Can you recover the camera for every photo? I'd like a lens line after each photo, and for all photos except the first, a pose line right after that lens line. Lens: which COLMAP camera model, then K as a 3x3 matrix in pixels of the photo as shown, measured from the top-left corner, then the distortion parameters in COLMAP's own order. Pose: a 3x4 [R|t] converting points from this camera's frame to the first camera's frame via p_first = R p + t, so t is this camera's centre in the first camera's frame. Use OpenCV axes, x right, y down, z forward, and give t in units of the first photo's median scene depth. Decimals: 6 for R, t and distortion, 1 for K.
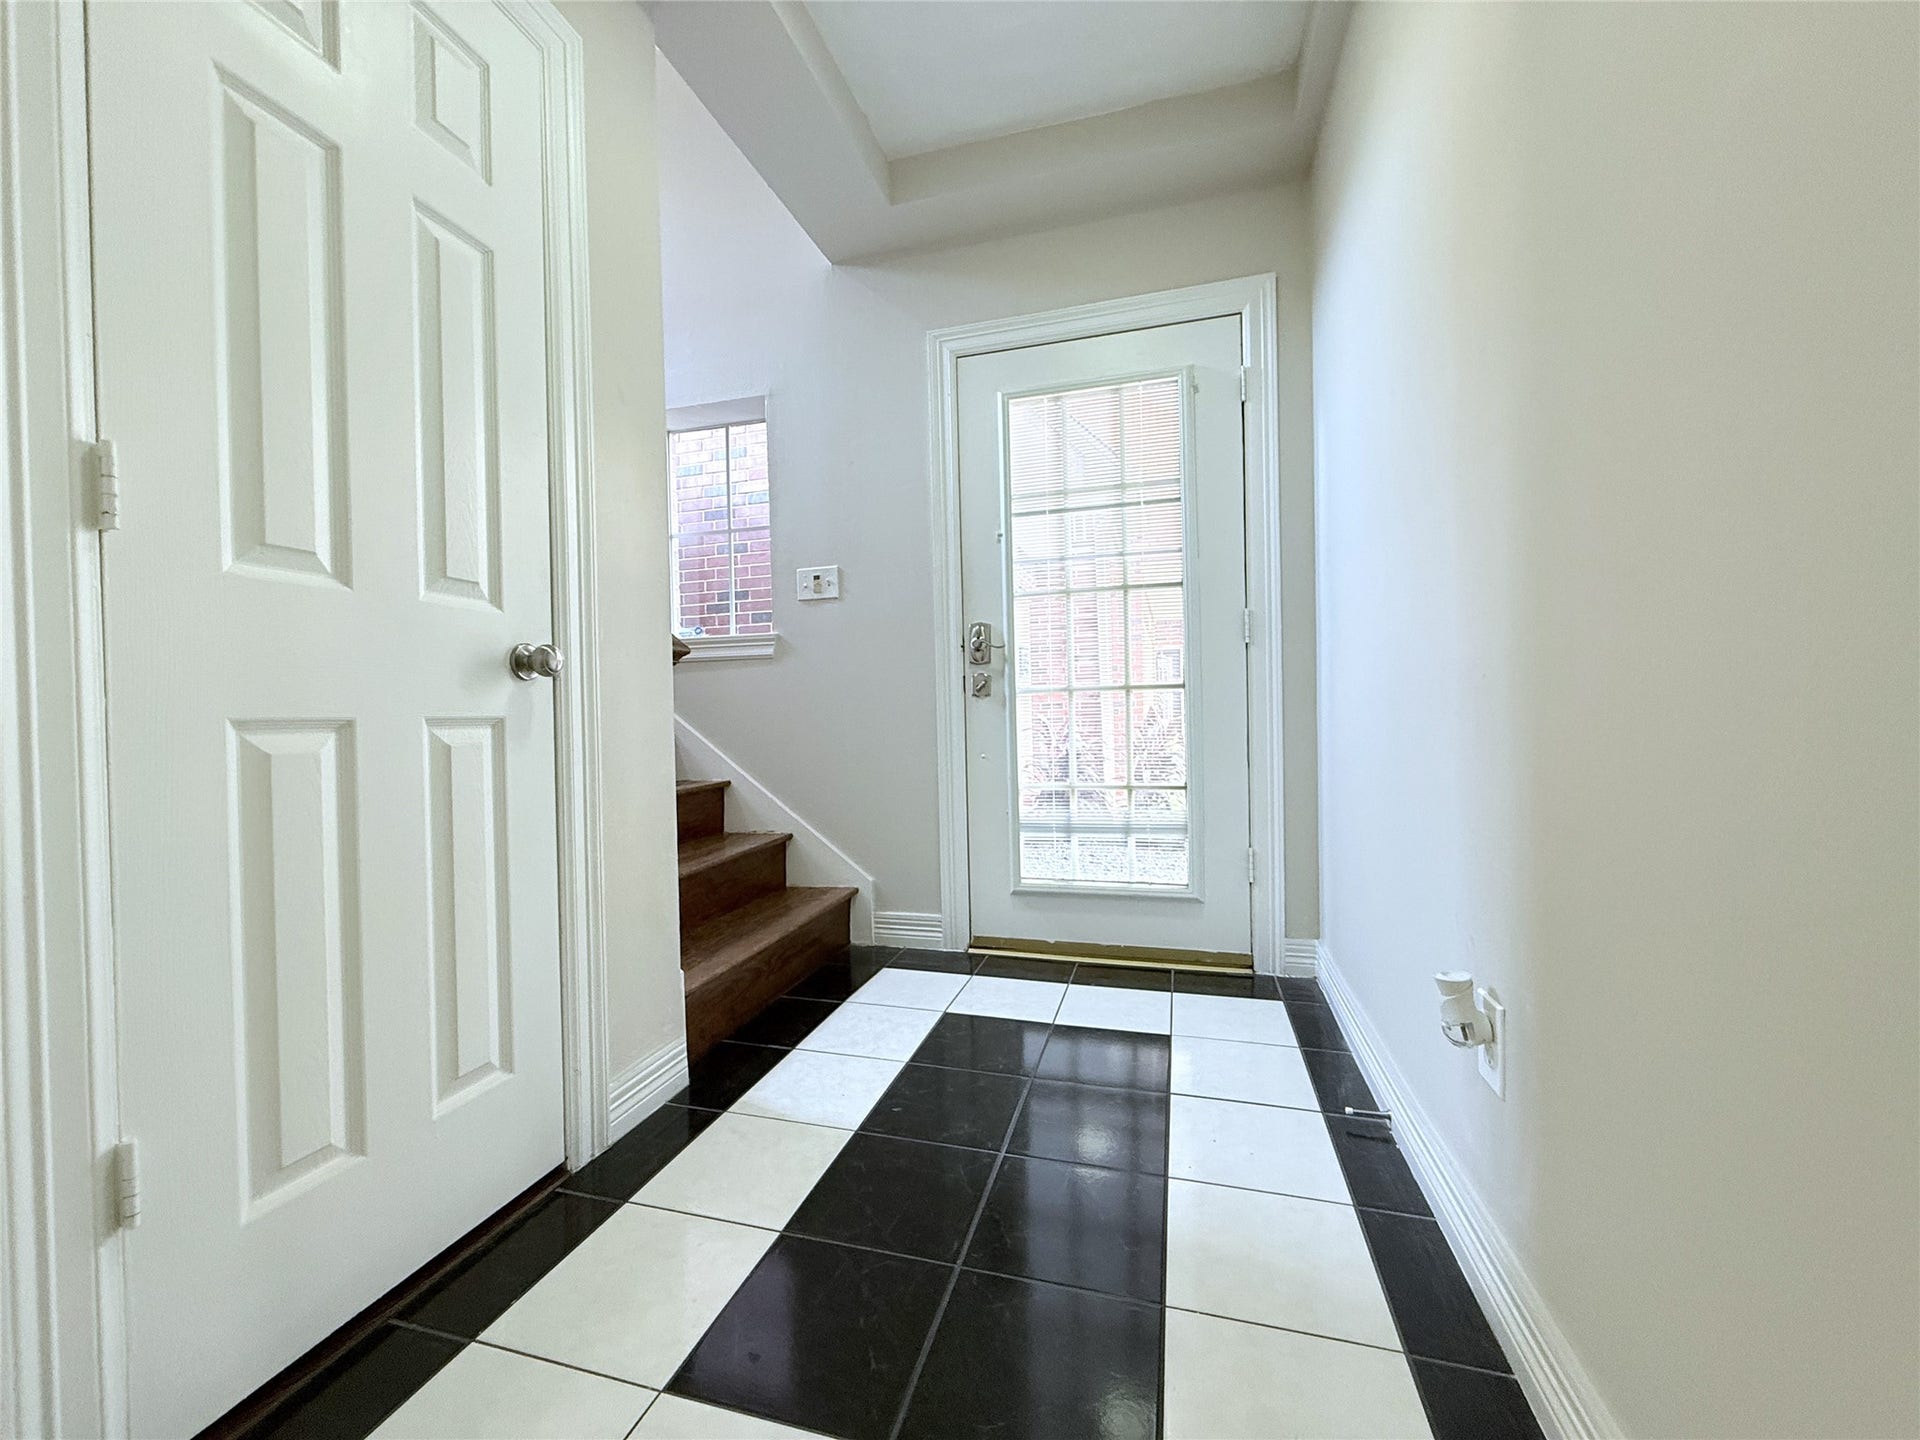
lens RADIAL K [[766.9, 0, 953.2], [0, 766.9, 715.3], [0, 0, 1]] dist [0.002501, 0.000402]
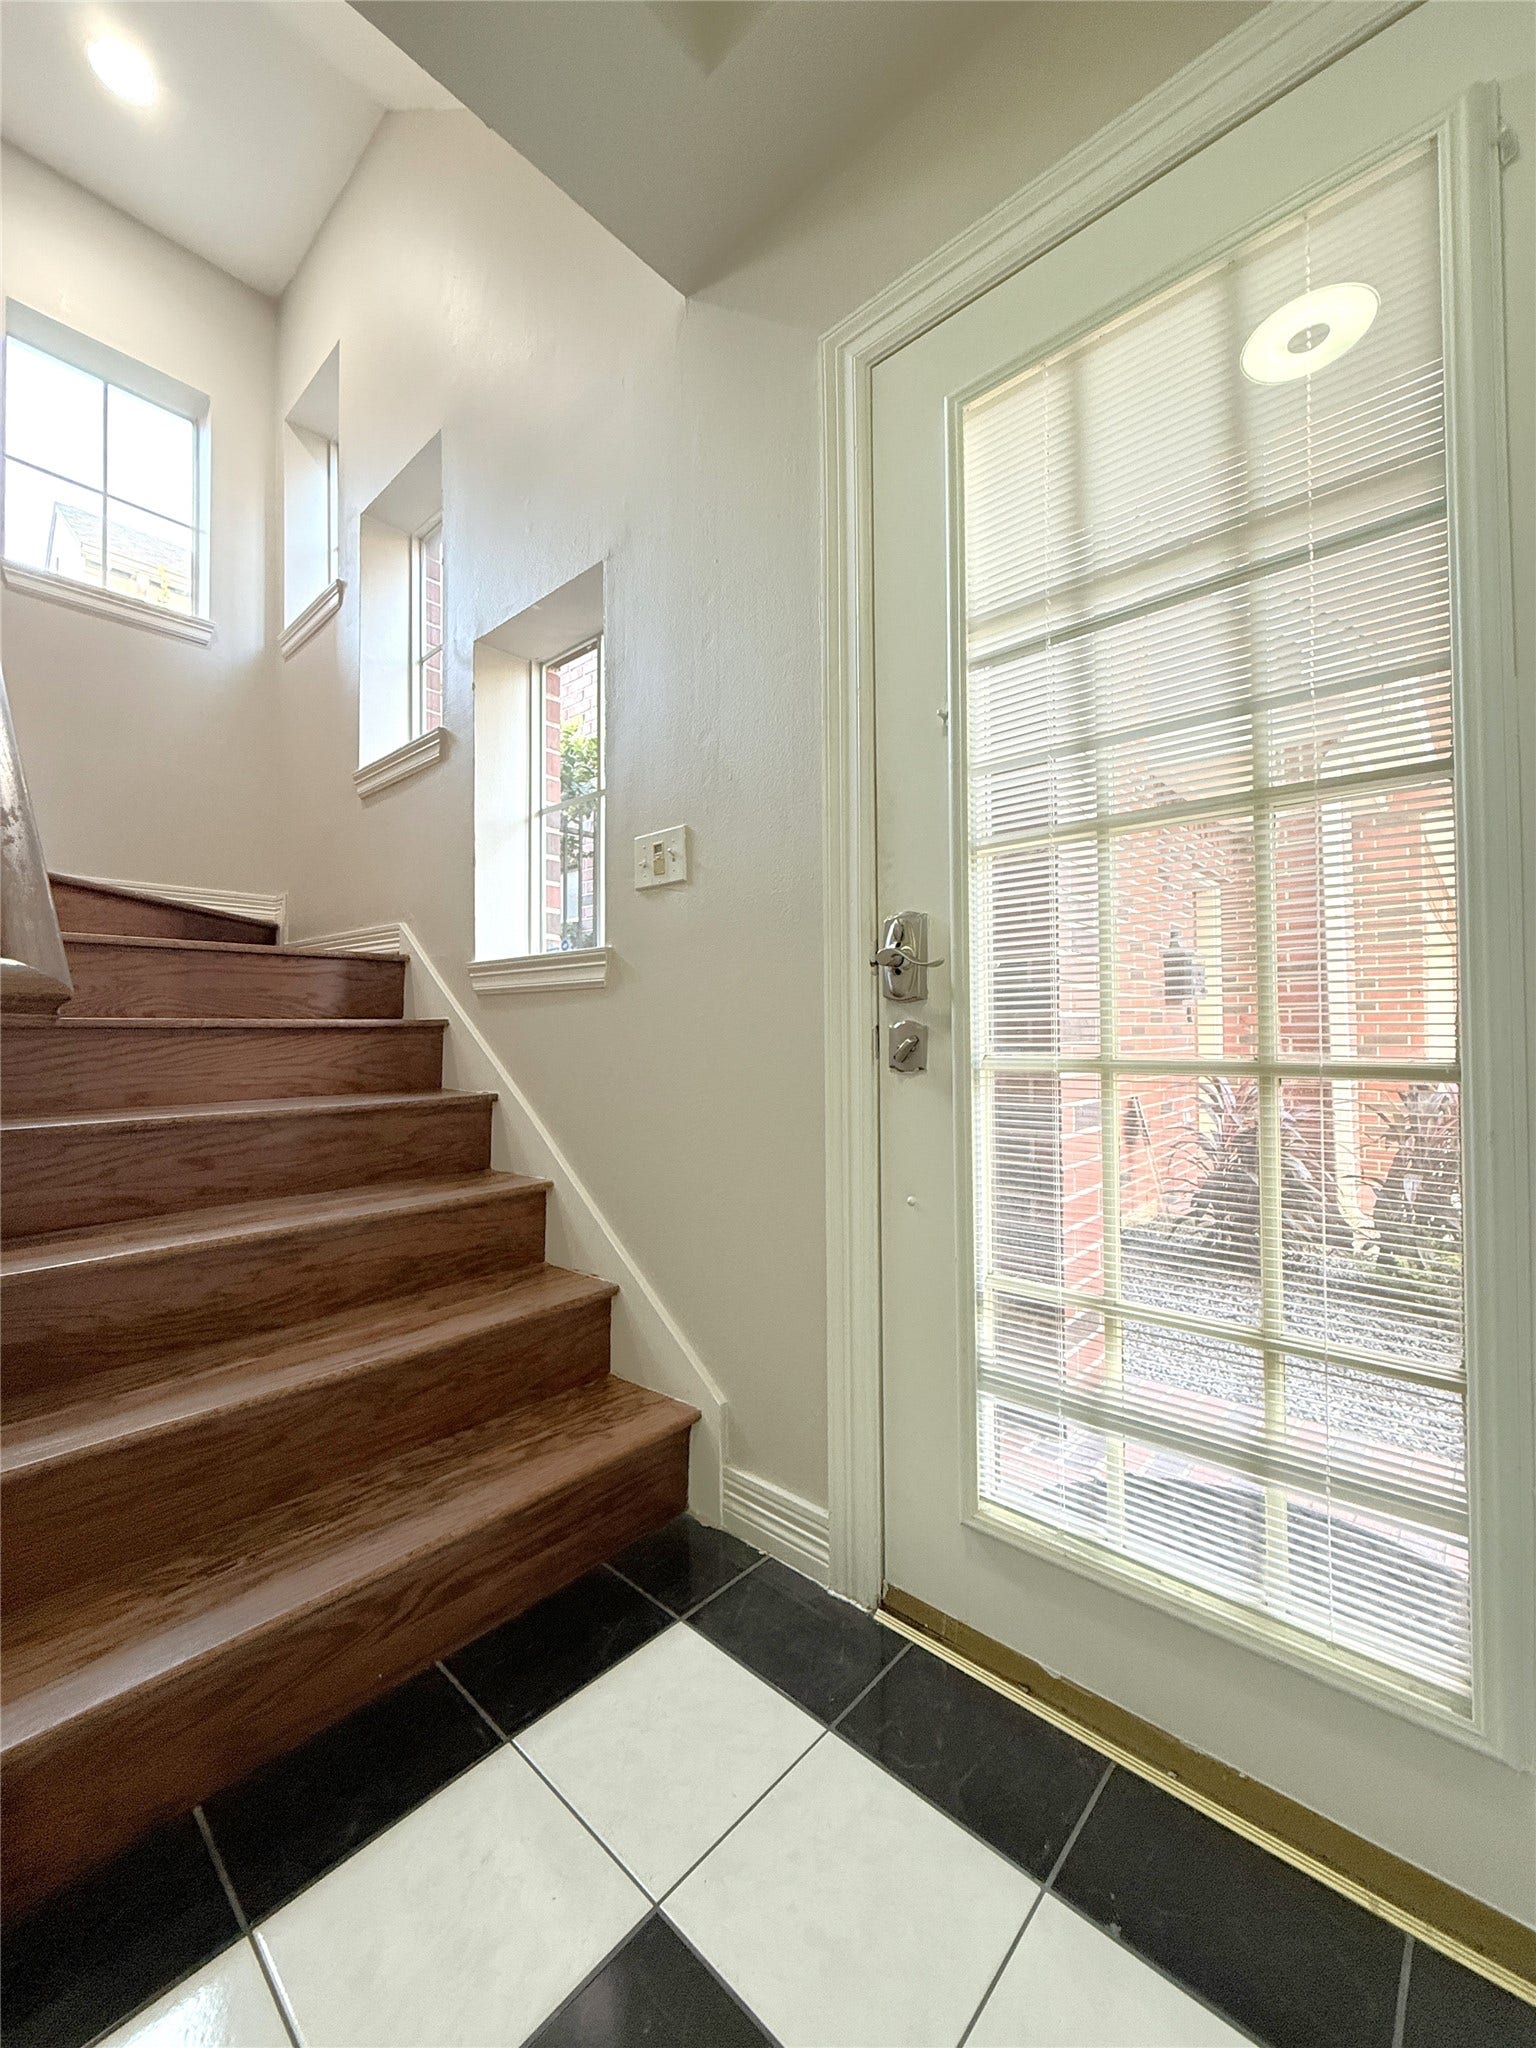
lens RADIAL K [[818.1, 0, 770.2], [0, 818.1, 1017.8], [0, 0, 1]] dist [0.002501, 0.000402]
pose [[0.904833, 0.012937, -0.425570, 0.171635], [-0.023736, 0.999517, -0.020081, -0.045037], [0.425105, 0.028272, 0.904702, 0.517424]]
